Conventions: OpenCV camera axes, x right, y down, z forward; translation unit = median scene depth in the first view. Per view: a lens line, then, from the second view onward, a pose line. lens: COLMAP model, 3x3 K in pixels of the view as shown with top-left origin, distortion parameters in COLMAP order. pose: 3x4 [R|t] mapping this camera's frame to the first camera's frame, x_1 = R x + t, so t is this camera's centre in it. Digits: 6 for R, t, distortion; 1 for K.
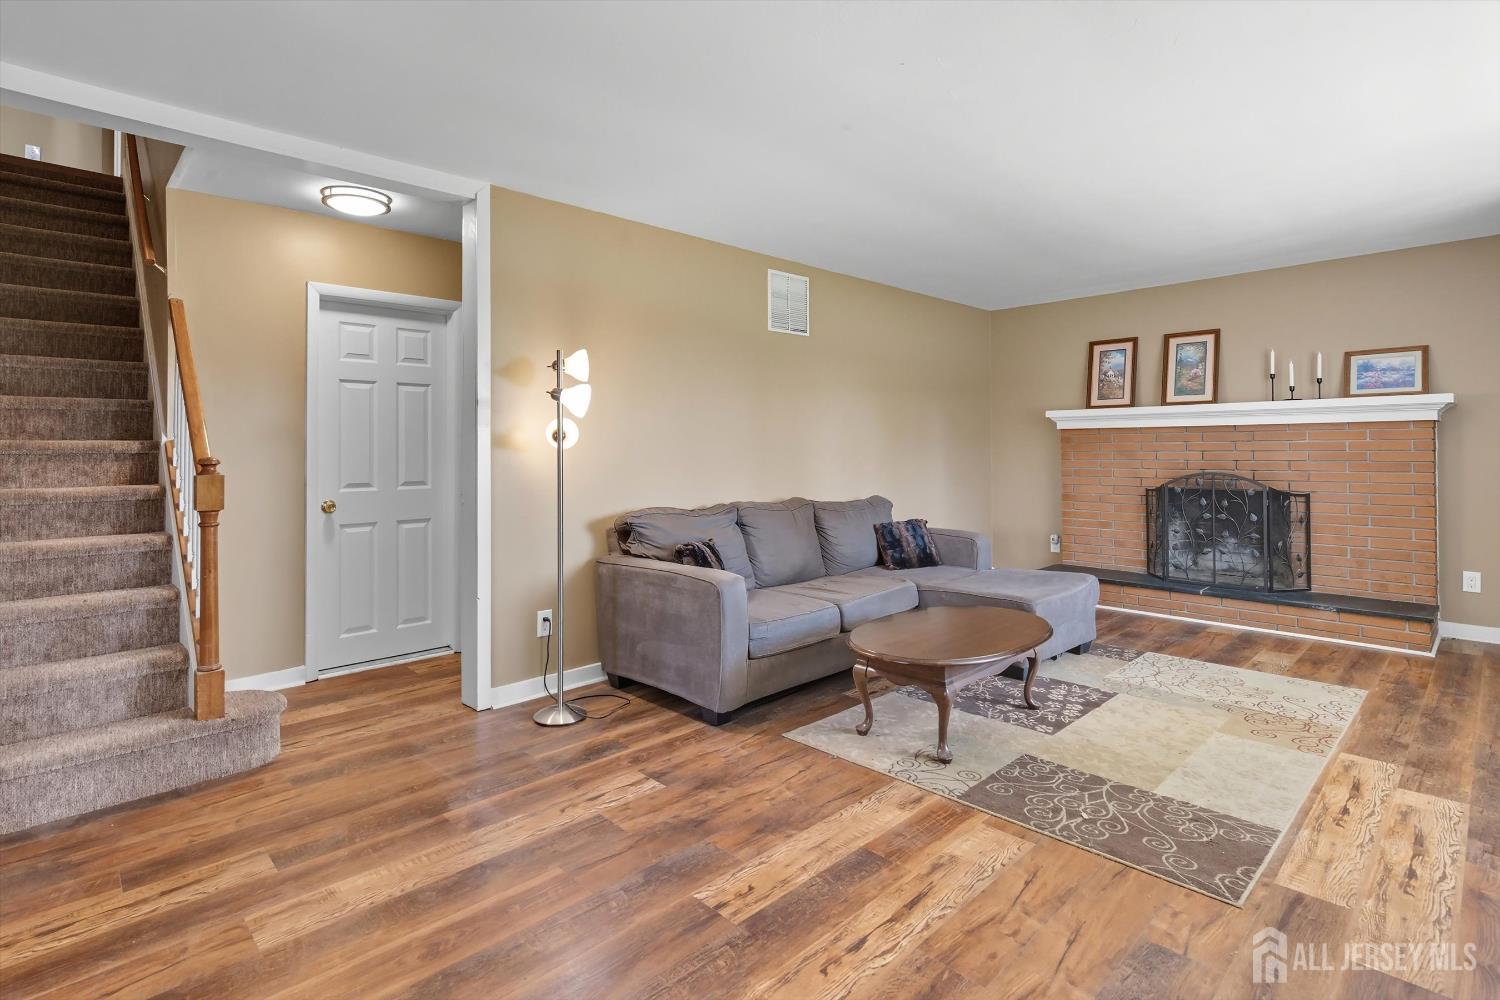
lens RADIAL K [[757.1, 0, 751.6], [0, 757.1, 445.6], [0, 0, 1]] dist [0.012667, 0.000574]
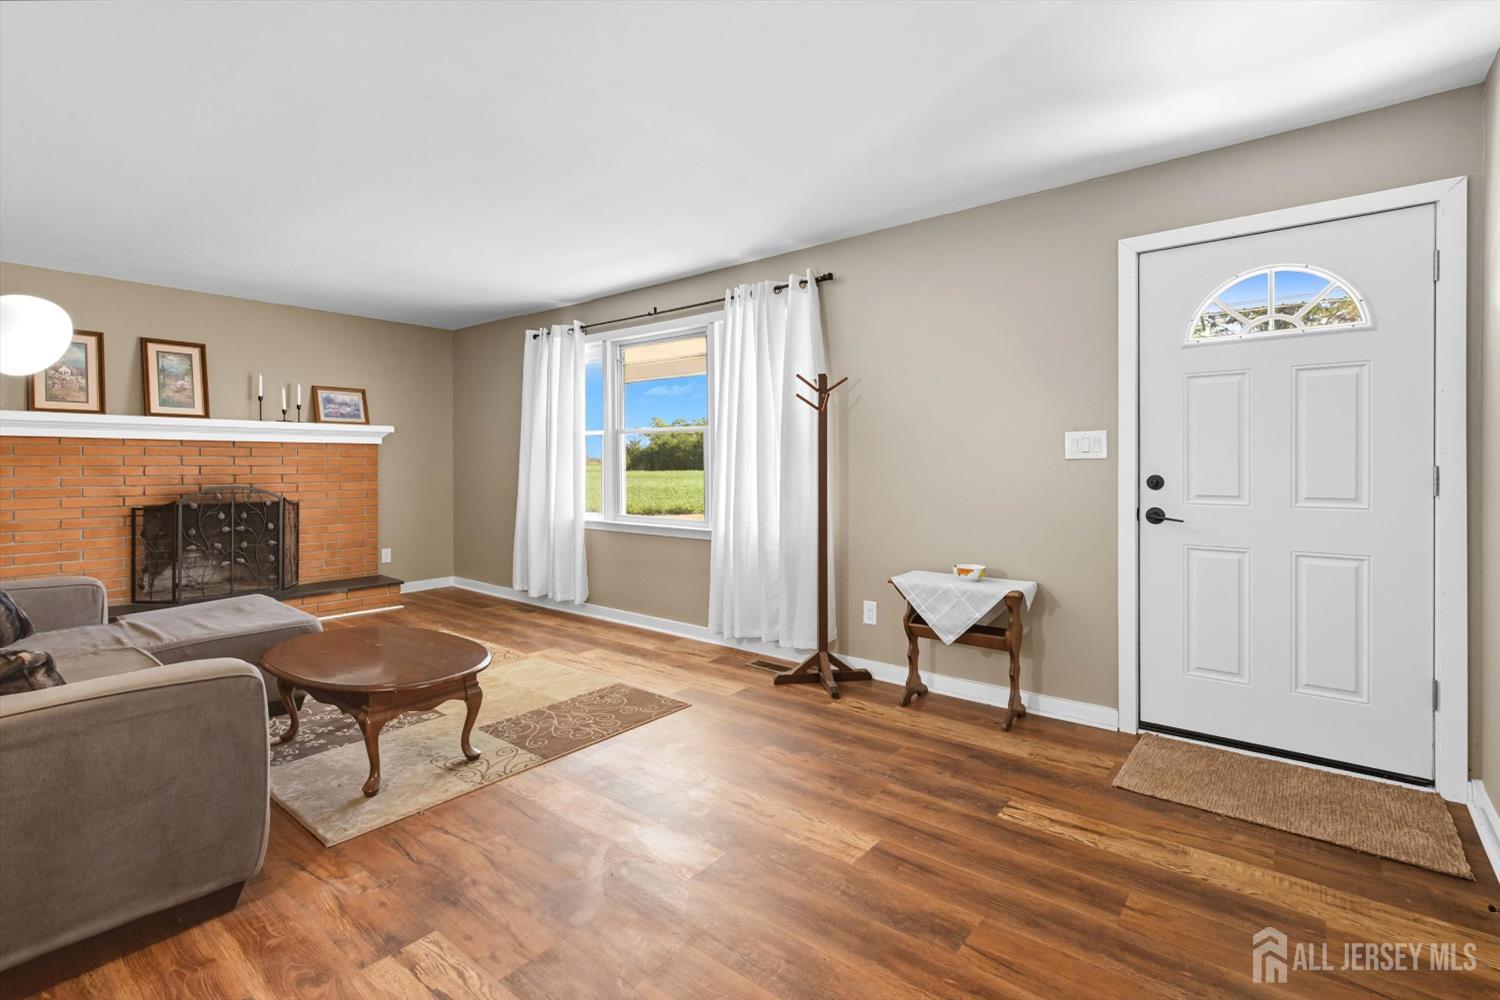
lens RADIAL K [[691.2, 0, 764.4], [0, 691.2, 468.8], [0, 0, 1]] dist [0.012224, 0.000304]
pose [[-0.135146, 0.000116, 0.990826, -0.442063], [-0.002152, 0.999998, -0.000410, 0.010760], [-0.990823, -0.002187, -0.135146, 0.436891]]
